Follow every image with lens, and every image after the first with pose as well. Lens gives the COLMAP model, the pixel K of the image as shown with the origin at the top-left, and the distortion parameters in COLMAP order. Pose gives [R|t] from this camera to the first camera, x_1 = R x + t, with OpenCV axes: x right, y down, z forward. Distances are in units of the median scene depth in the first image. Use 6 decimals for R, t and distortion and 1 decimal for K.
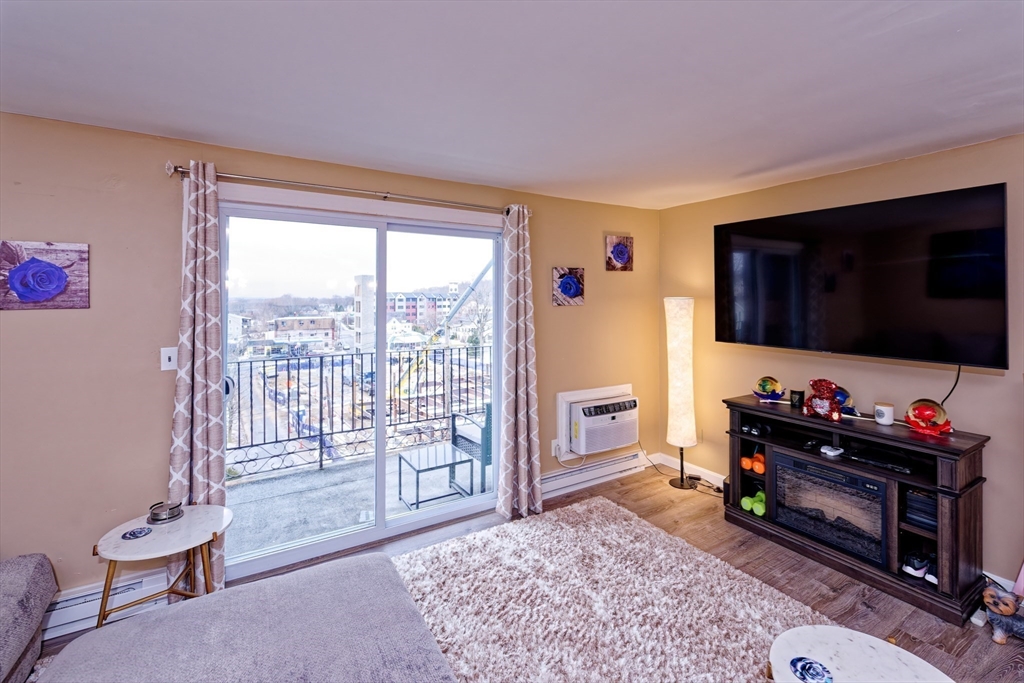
lens RADIAL K [[454.6, 0, 515.9], [0, 454.6, 292.9], [0, 0, 1]] dist [0.001334, -0.001130]
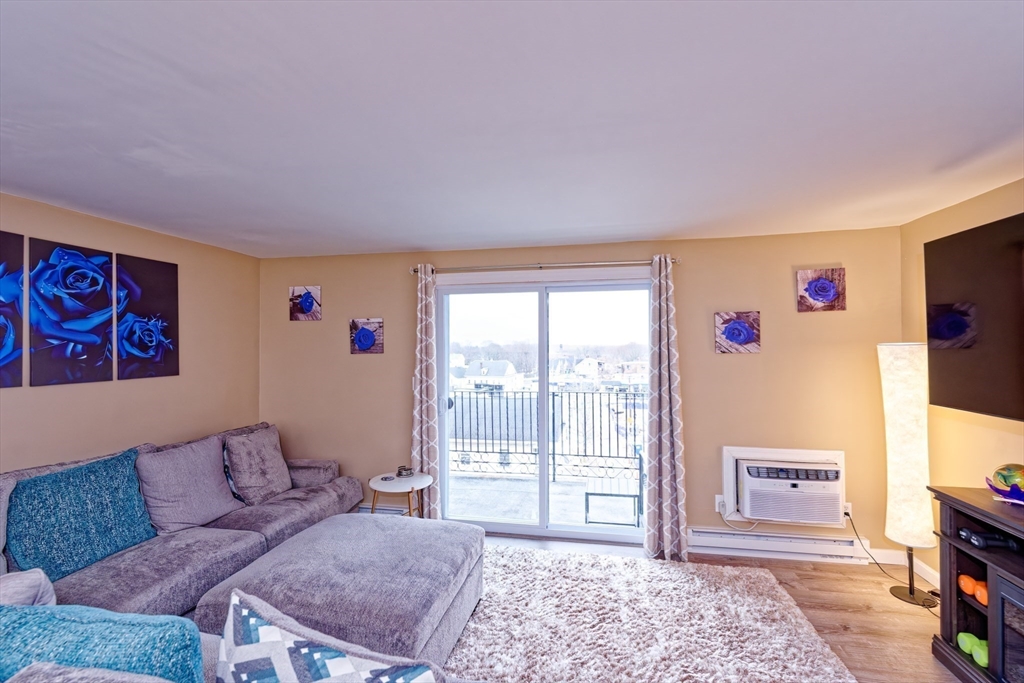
lens RADIAL K [[438.5, 0, 512.0], [0, 438.5, 341.5], [0, 0, 1]] dist [0.000926, -0.000049]
pose [[0.728834, -0.012509, -0.684576, 0.463265], [0.015803, 0.999874, -0.001445, -0.002067], [0.684508, -0.009766, 0.728940, 0.050580]]
